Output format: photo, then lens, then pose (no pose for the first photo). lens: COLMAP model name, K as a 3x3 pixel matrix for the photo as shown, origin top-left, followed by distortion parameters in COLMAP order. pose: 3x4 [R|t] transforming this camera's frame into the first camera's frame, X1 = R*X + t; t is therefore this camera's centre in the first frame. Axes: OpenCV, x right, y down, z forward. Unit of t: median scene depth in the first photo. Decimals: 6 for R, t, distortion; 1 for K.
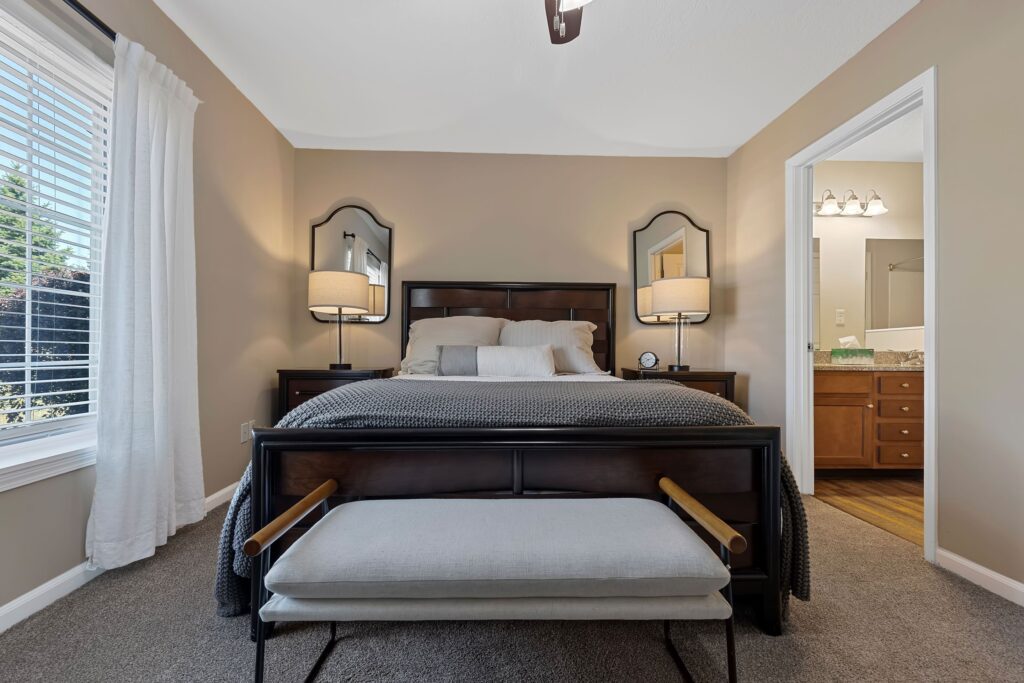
lens RADIAL K [[468.7, 0, 505.5], [0, 468.7, 346.3], [0, 0, 1]] dist [0.004926, -0.000090]
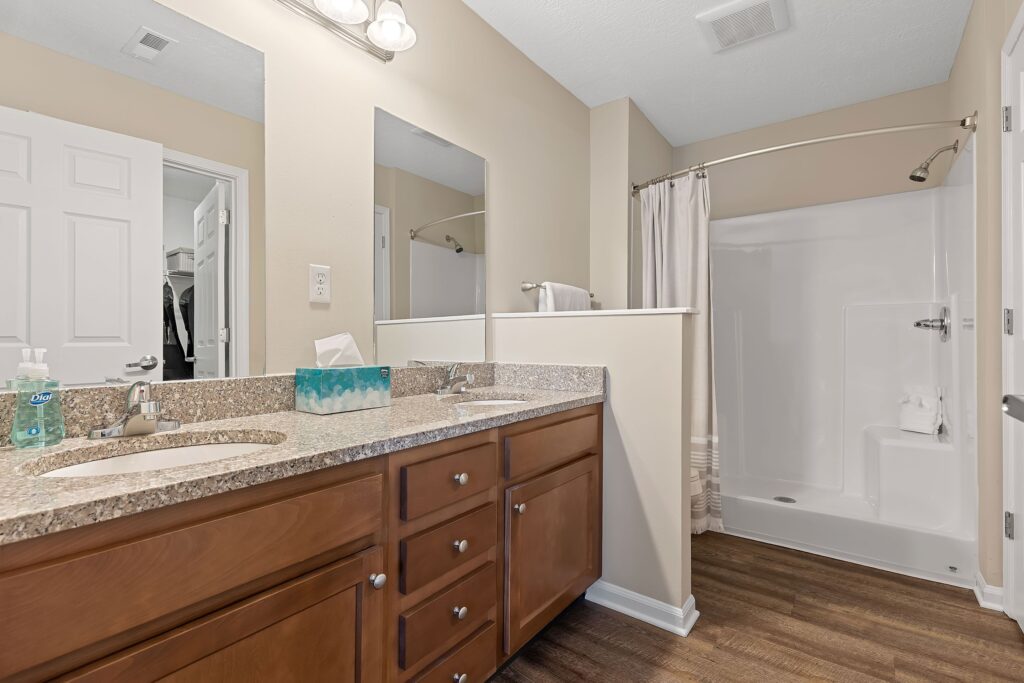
lens RADIAL K [[468.7, 0, 508.6], [0, 468.7, 339.9], [0, 0, 1]] dist [0.004926, -0.000090]
pose [[0.620453, -0.009141, 0.784191, 0.526830], [0.001972, 0.999947, 0.010095, -0.021183], [-0.784241, -0.004717, 0.620438, 0.665290]]
